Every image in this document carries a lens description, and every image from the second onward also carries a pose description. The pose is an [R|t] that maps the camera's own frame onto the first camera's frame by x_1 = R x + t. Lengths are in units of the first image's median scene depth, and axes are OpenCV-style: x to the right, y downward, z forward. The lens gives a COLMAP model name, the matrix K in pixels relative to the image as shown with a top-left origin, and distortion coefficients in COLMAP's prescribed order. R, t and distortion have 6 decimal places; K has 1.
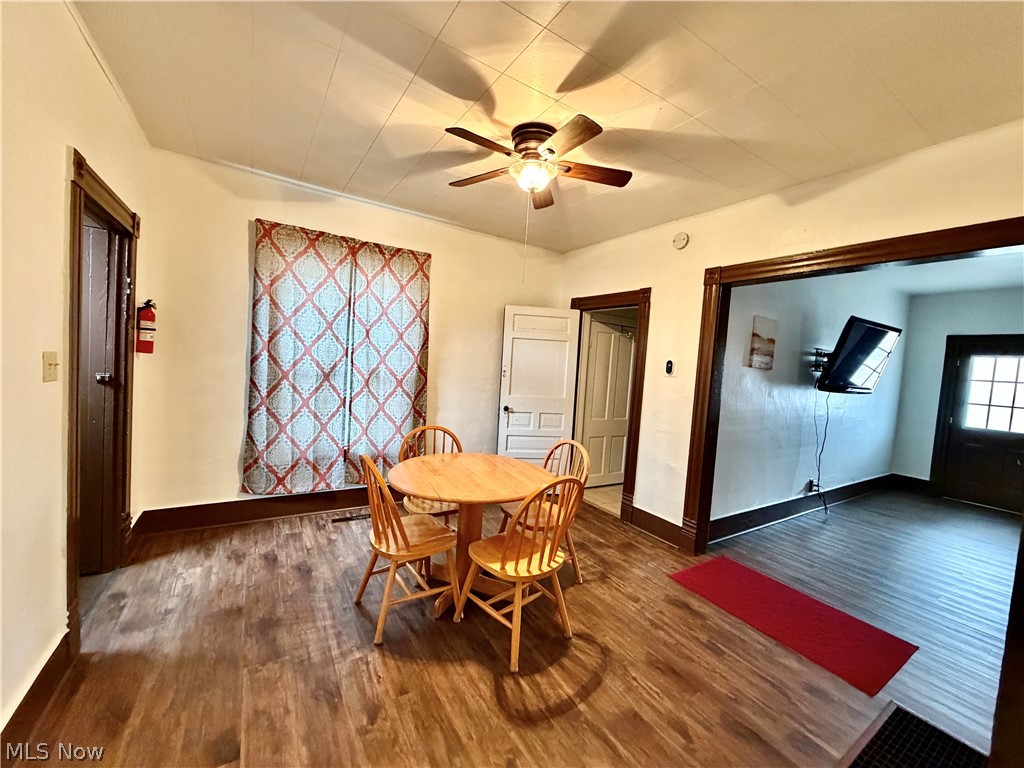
lens RADIAL K [[406.9, 0, 512.0], [0, 406.9, 384.0], [0, 0, 1]] dist [-0.002853, 0.000207]
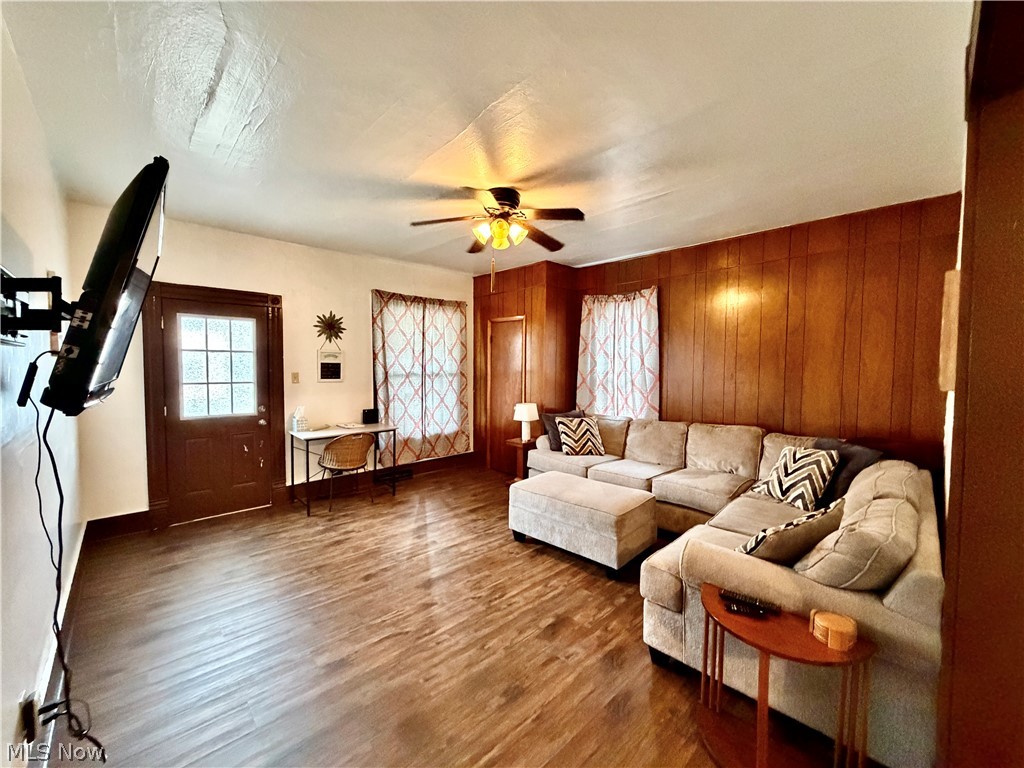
lens RADIAL K [[406.9, 0, 512.0], [0, 406.9, 384.0], [0, 0, 1]] dist [-0.002853, 0.000207]
pose [[-0.191736, -0.117627, 0.974372, 0.562052], [0.034507, 0.991370, 0.126469, -0.034482], [-0.980840, 0.057871, -0.186023, 0.956817]]
